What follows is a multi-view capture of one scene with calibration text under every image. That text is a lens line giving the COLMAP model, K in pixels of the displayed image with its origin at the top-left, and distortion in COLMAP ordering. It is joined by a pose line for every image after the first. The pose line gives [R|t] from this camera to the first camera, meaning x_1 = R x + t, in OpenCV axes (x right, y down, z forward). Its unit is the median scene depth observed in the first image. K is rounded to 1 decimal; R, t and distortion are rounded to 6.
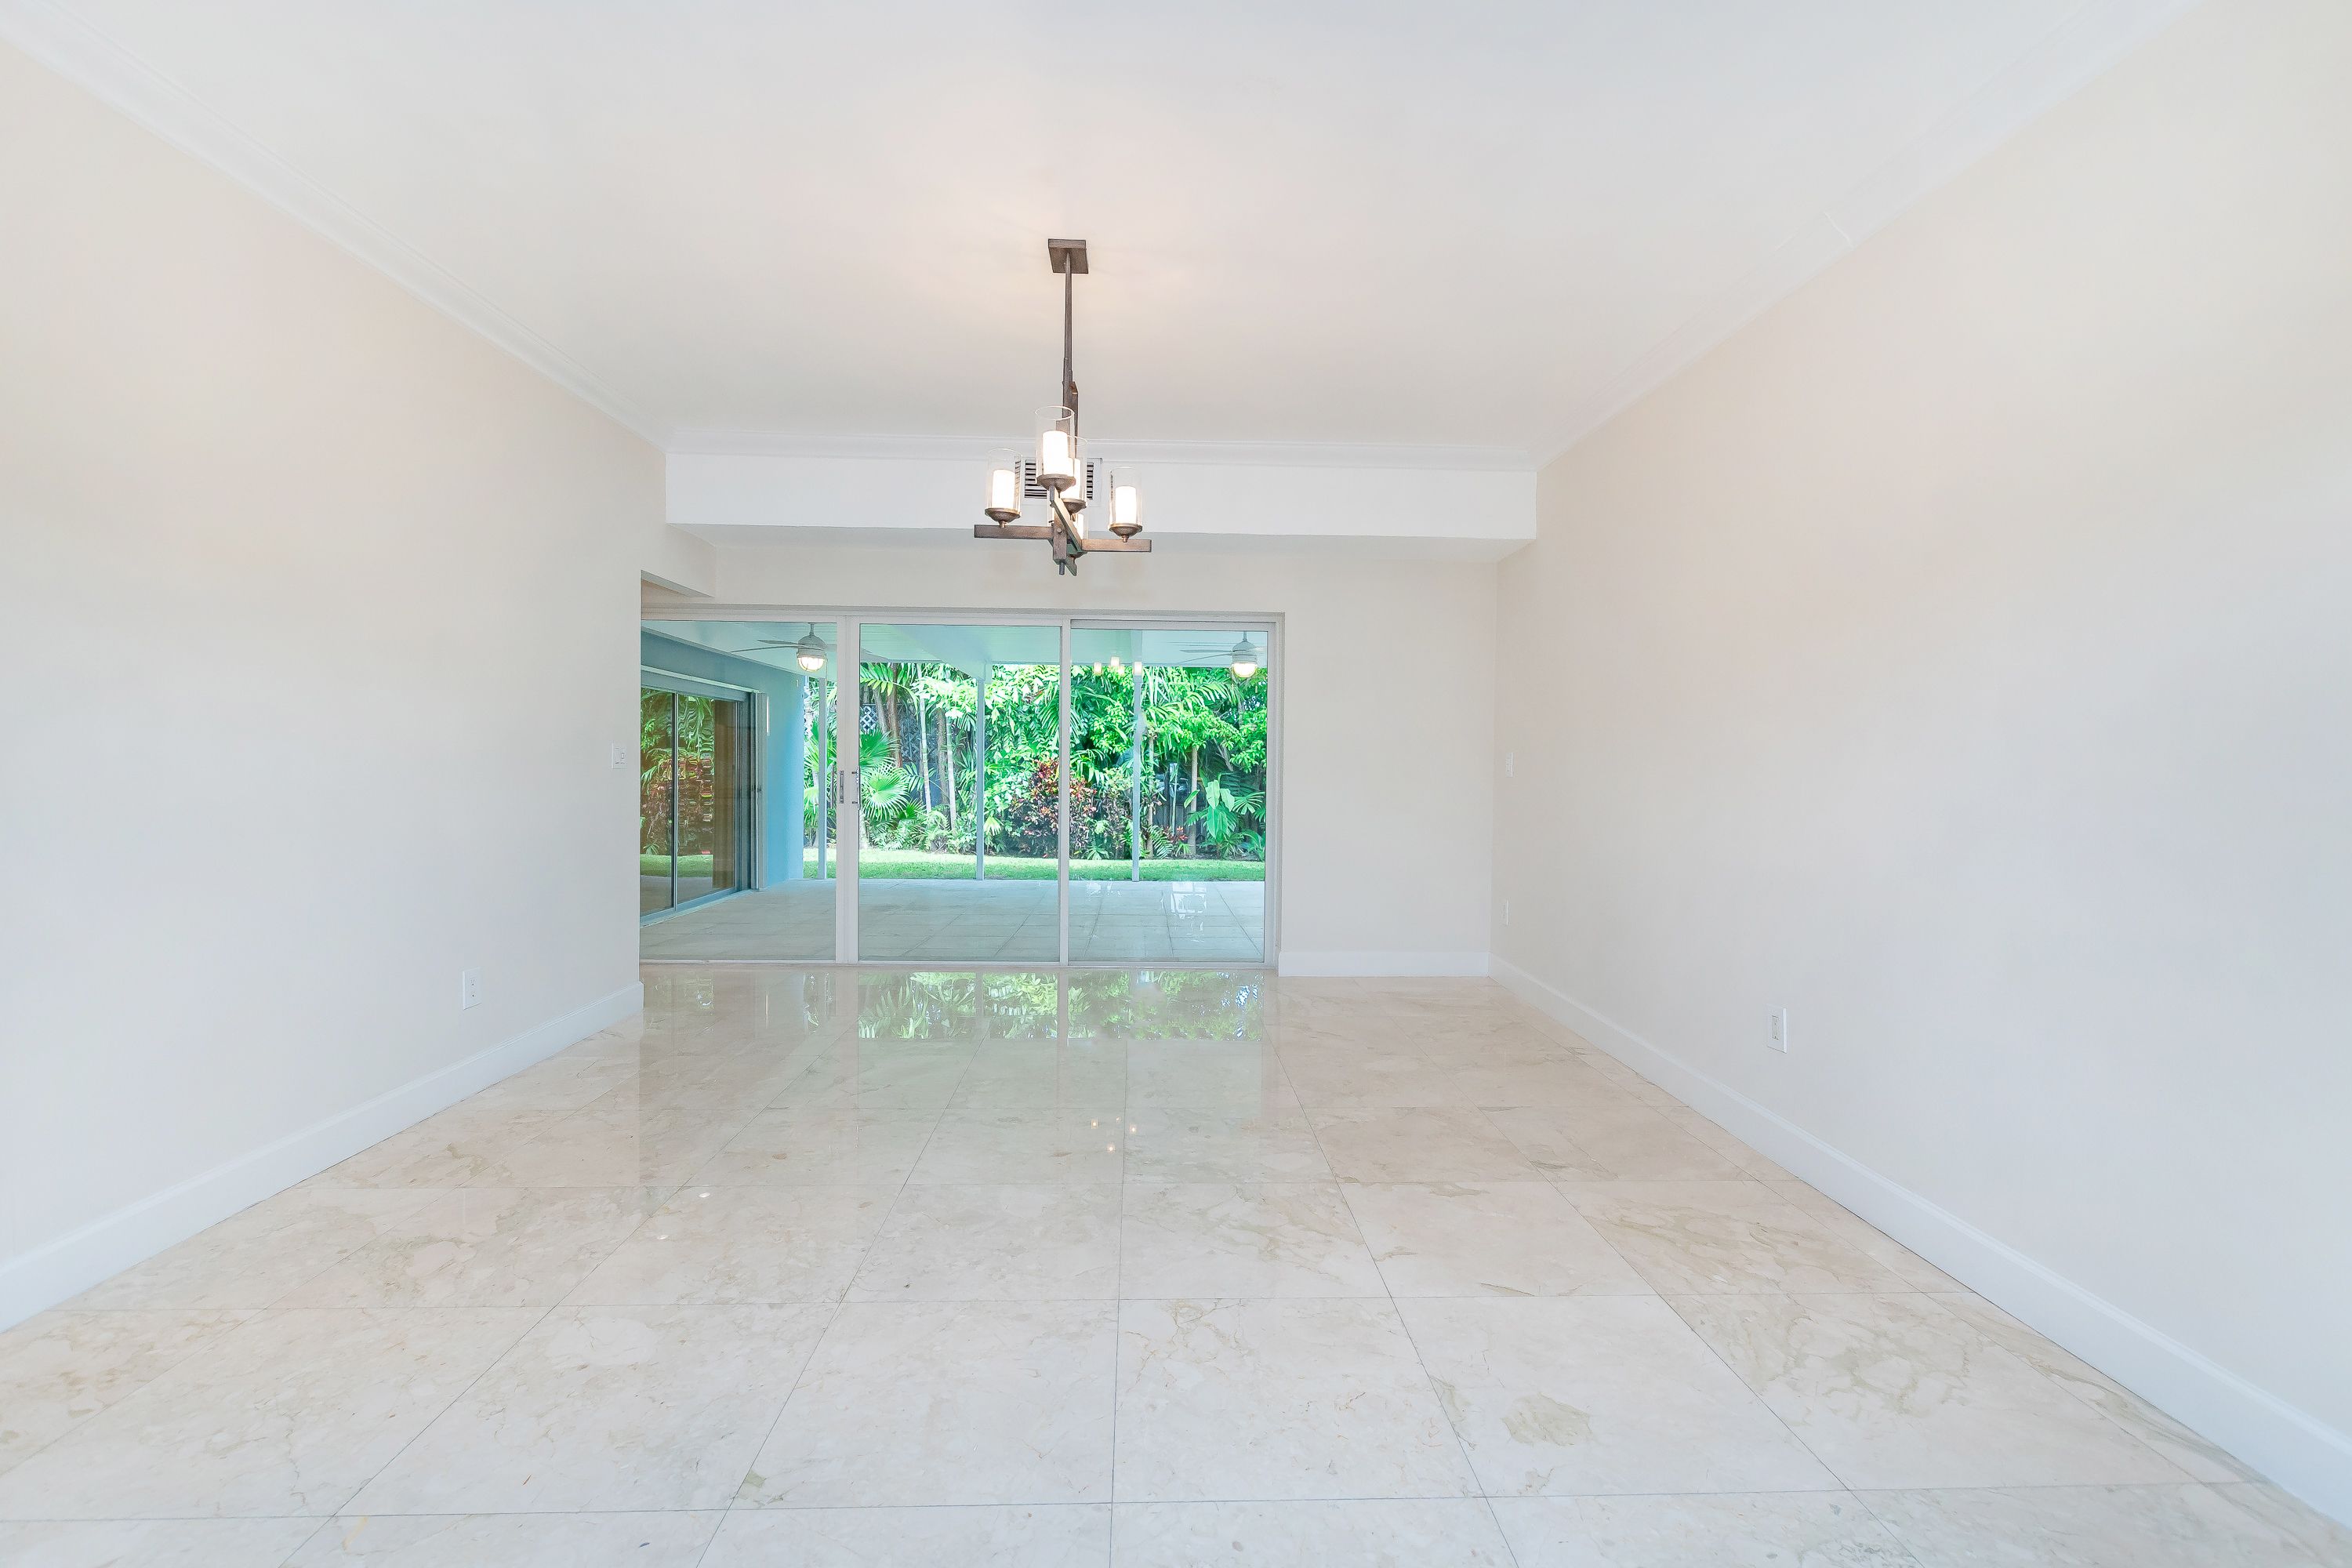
lens RADIAL K [[1043.8, 0, 1189.8], [0, 1043.8, 775.3], [0, 0, 1]] dist [-0.004489, -0.000993]
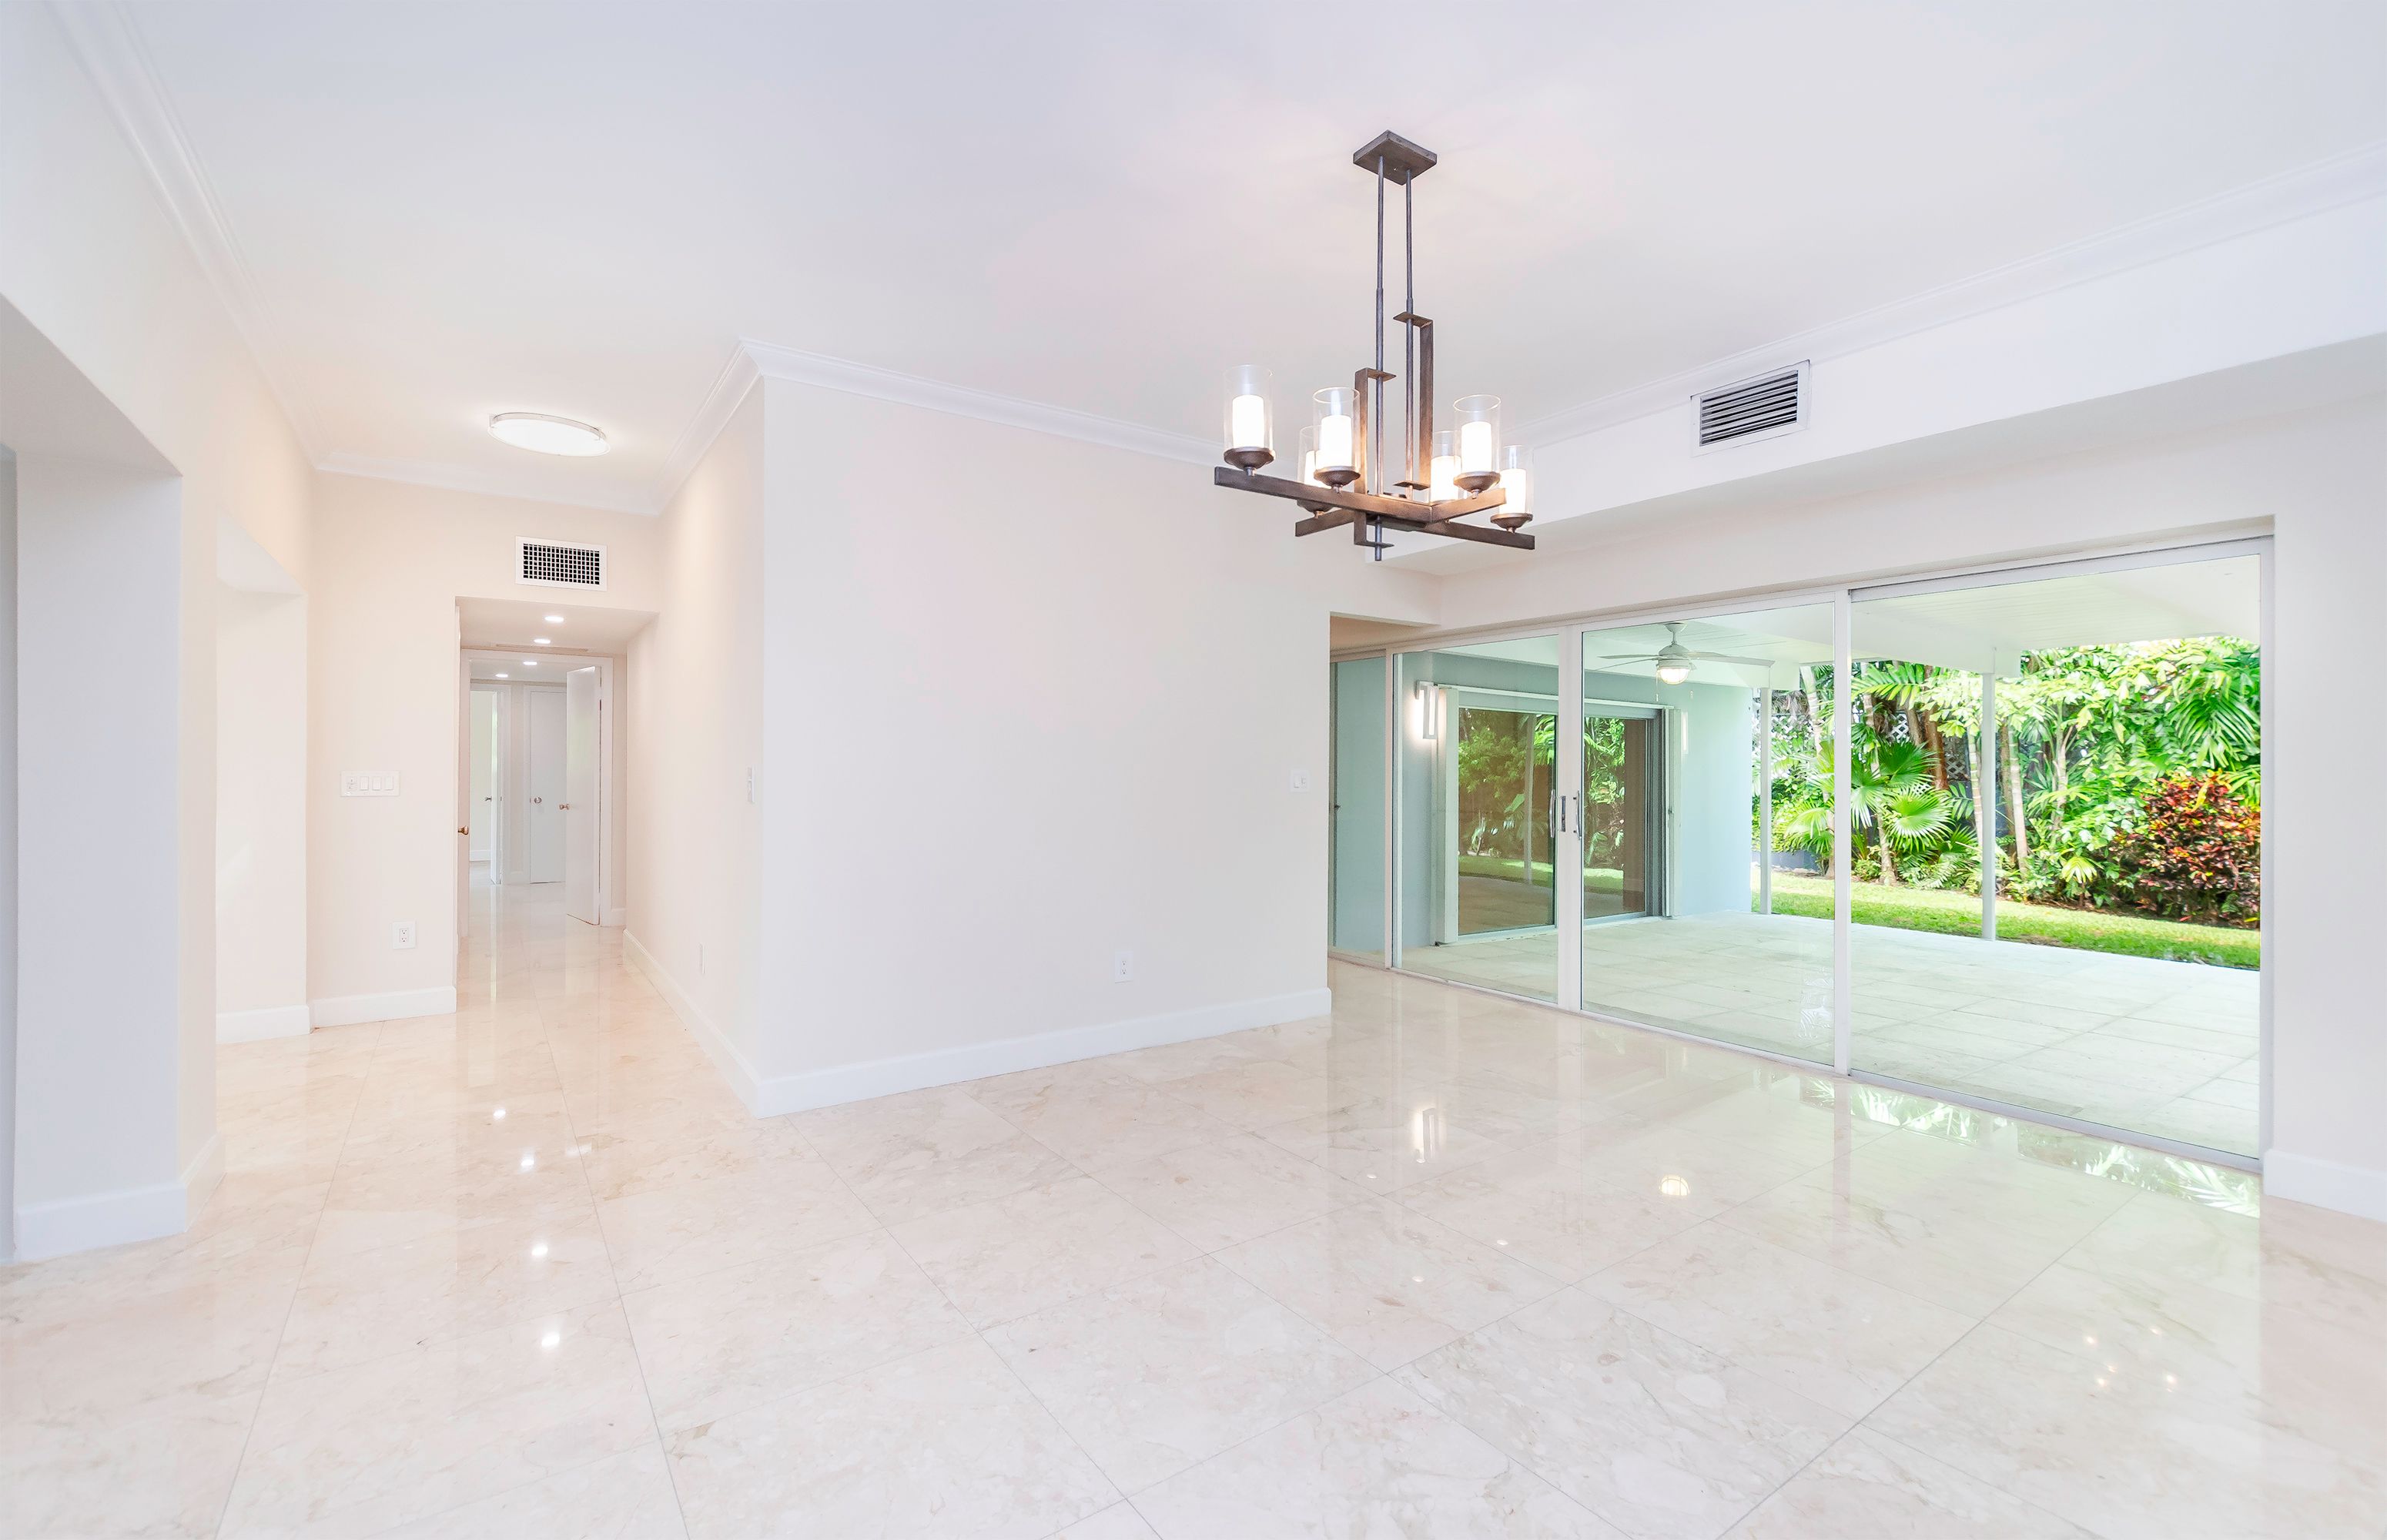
lens RADIAL K [[1010.7, 0, 1177.2], [0, 1010.7, 764.0], [0, 0, 1]] dist [0.001948, -0.002545]
pose [[0.525739, -0.008701, -0.850602, 0.082221], [-0.013390, 0.999739, -0.018503, -0.003955], [0.850541, 0.021117, 0.525485, 0.086639]]
